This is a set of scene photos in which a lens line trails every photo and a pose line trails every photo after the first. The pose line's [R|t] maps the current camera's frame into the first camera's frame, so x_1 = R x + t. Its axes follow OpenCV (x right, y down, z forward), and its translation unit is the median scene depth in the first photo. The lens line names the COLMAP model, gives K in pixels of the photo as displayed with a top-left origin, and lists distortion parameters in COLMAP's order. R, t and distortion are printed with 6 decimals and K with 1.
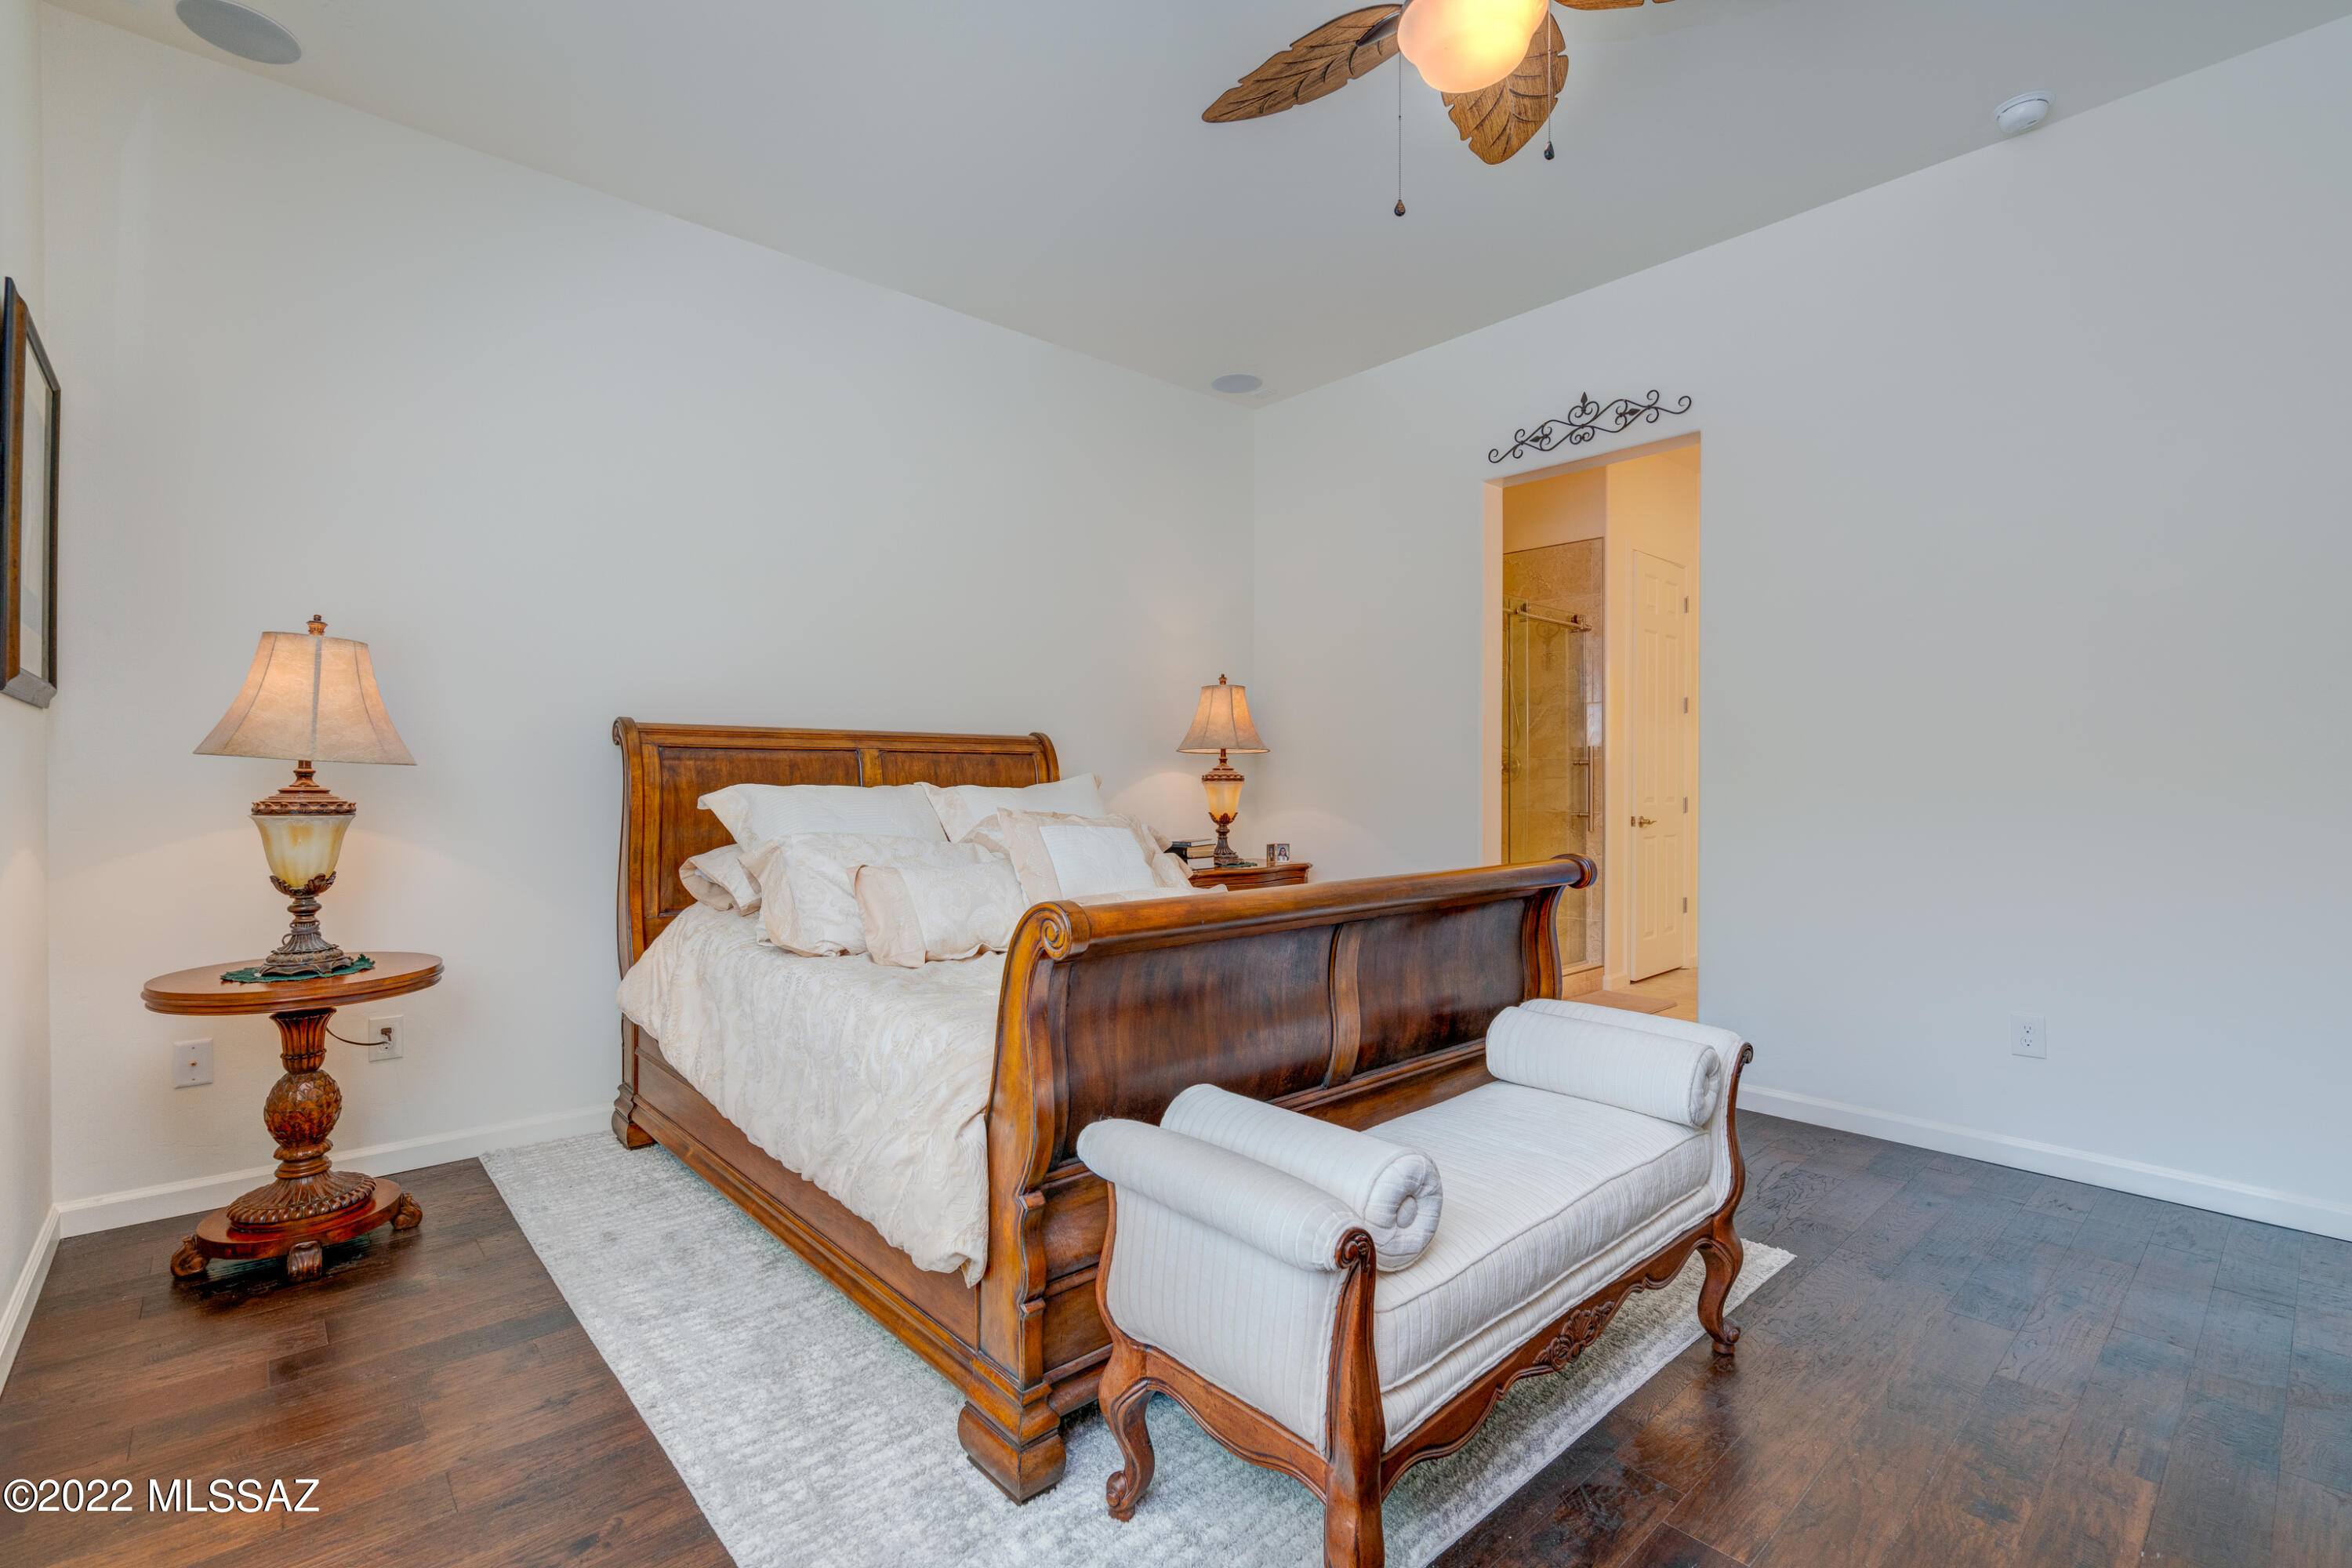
lens RADIAL K [[1064.7, 0, 1179.1], [0, 1064.7, 770.6], [0, 0, 1]] dist [0.004352, 0.000853]
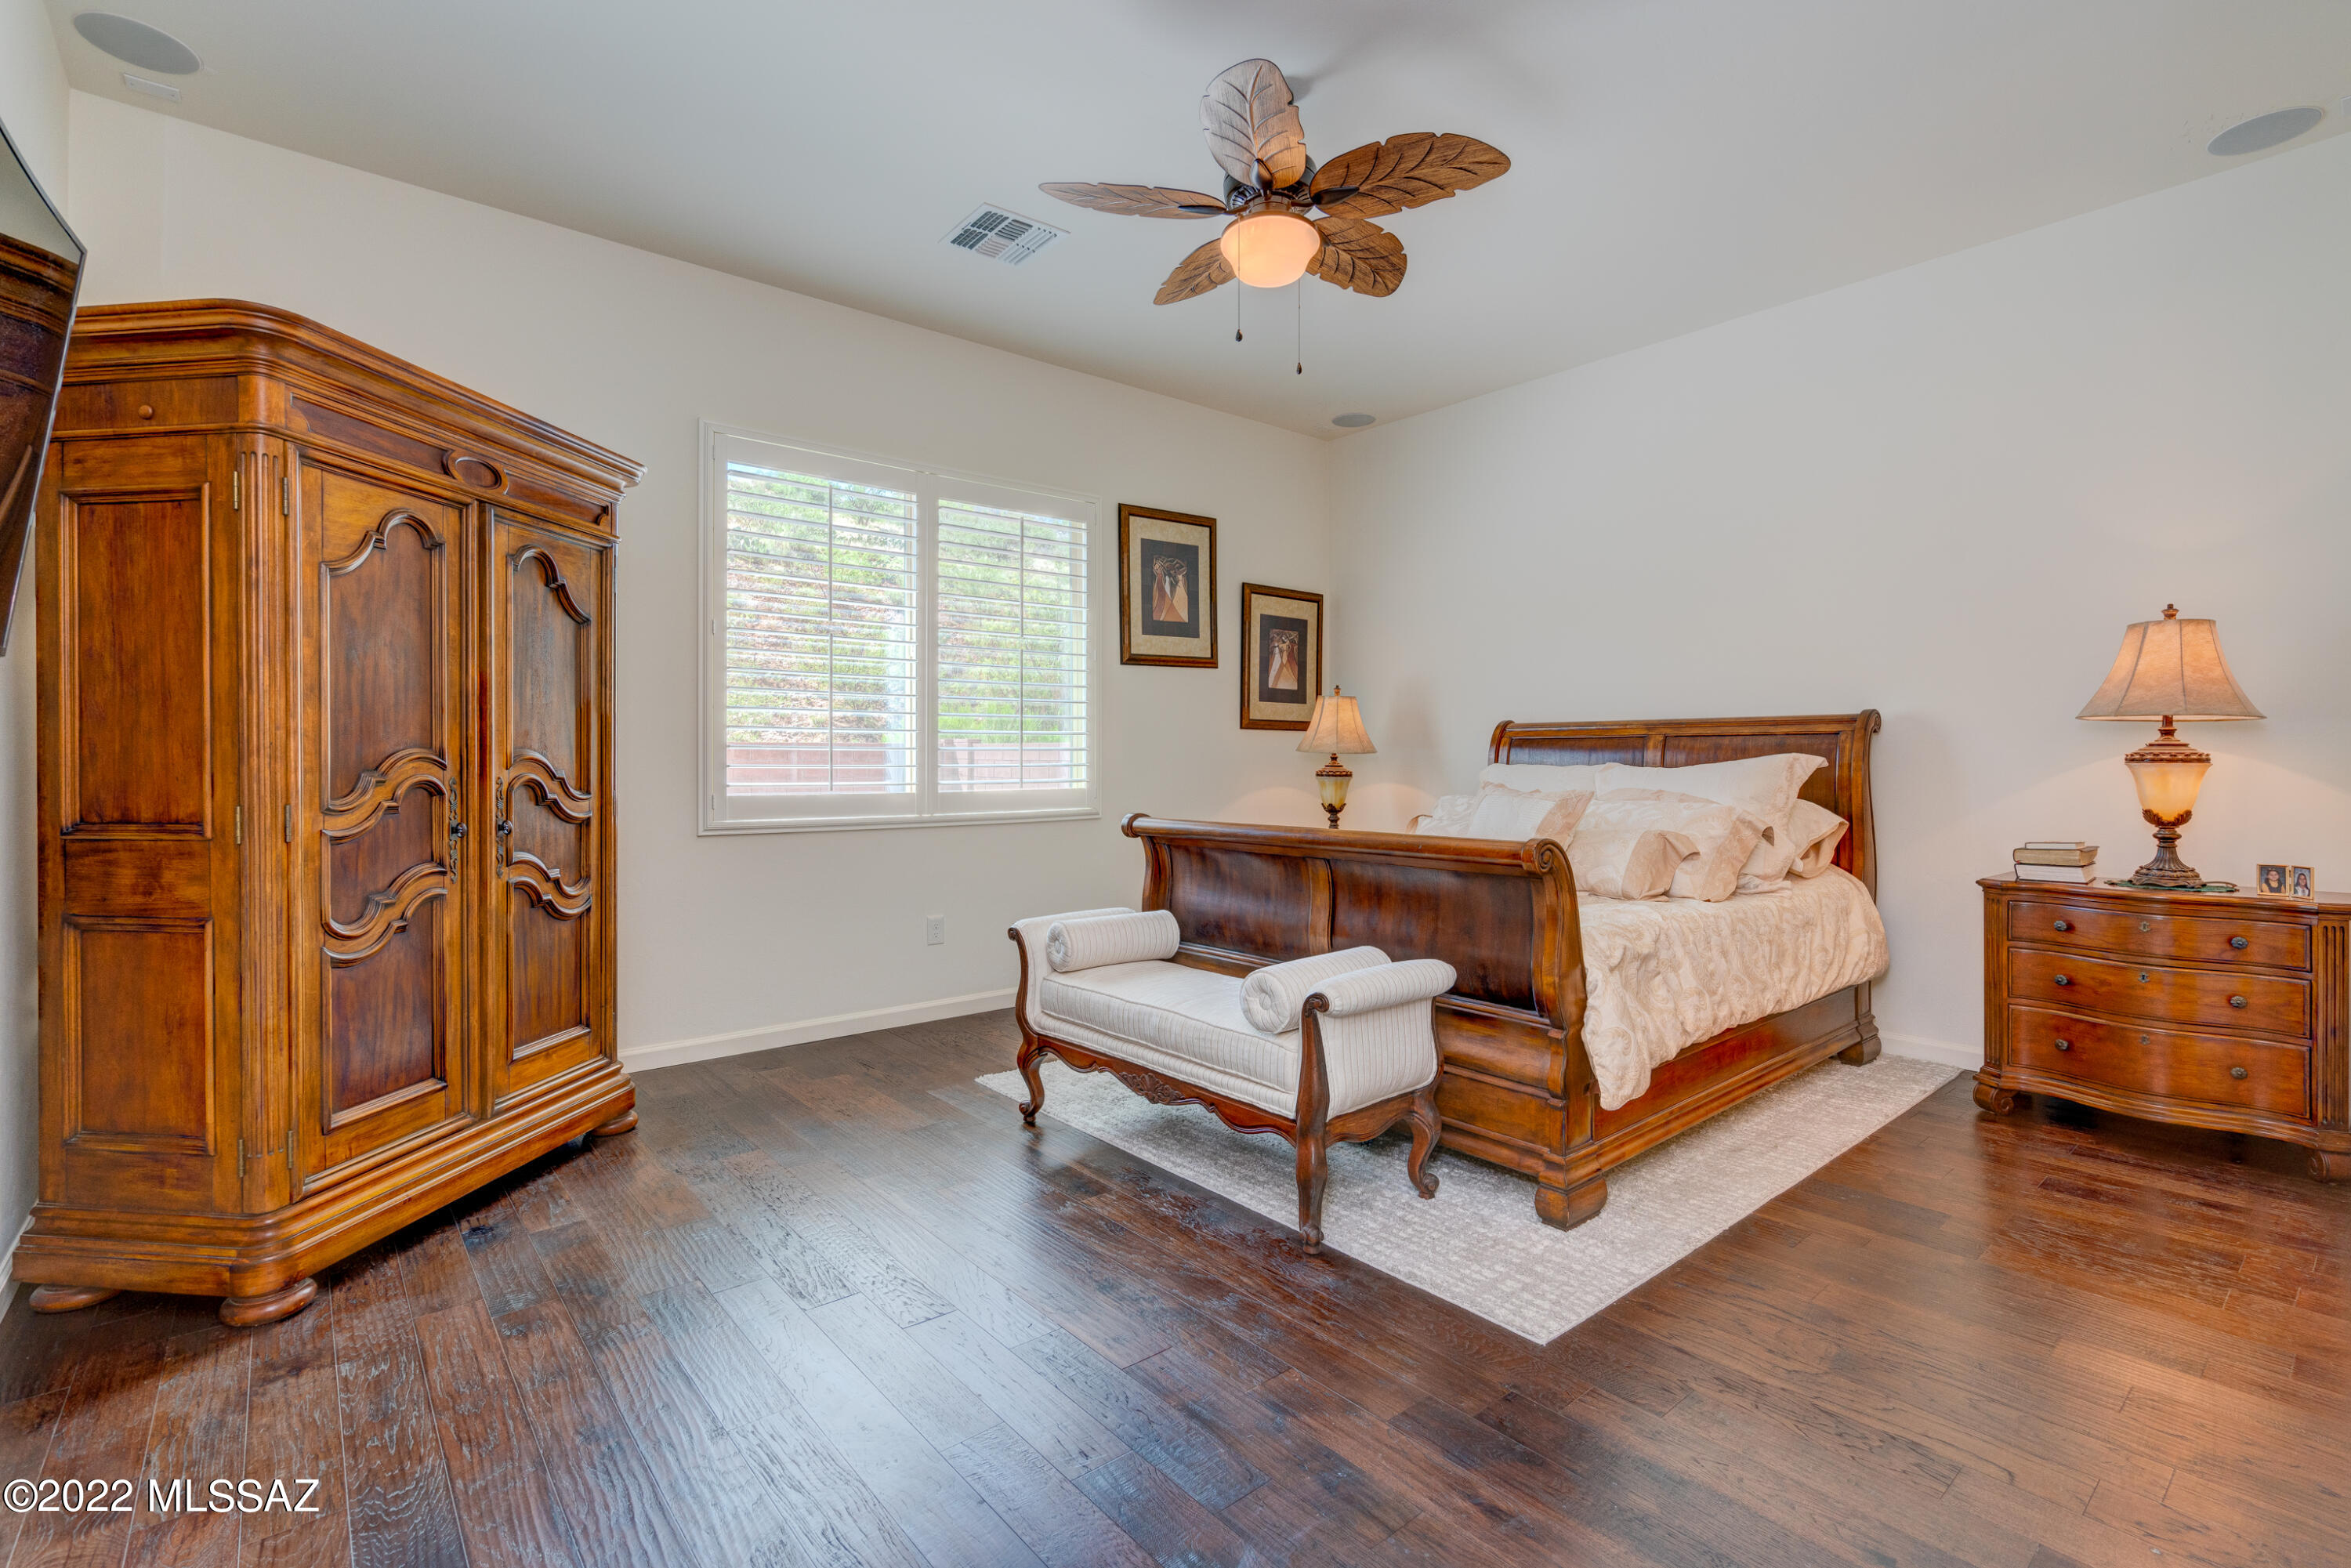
lens RADIAL K [[1064.2, 0, 1188.6], [0, 1064.2, 773.0], [0, 0, 1]] dist [0.004352, 0.000853]
pose [[-0.036598, 0.007015, -0.999305, 0.744922], [0.005455, 0.999962, 0.006820, 0.008822], [0.999315, -0.005202, -0.036635, 0.403020]]
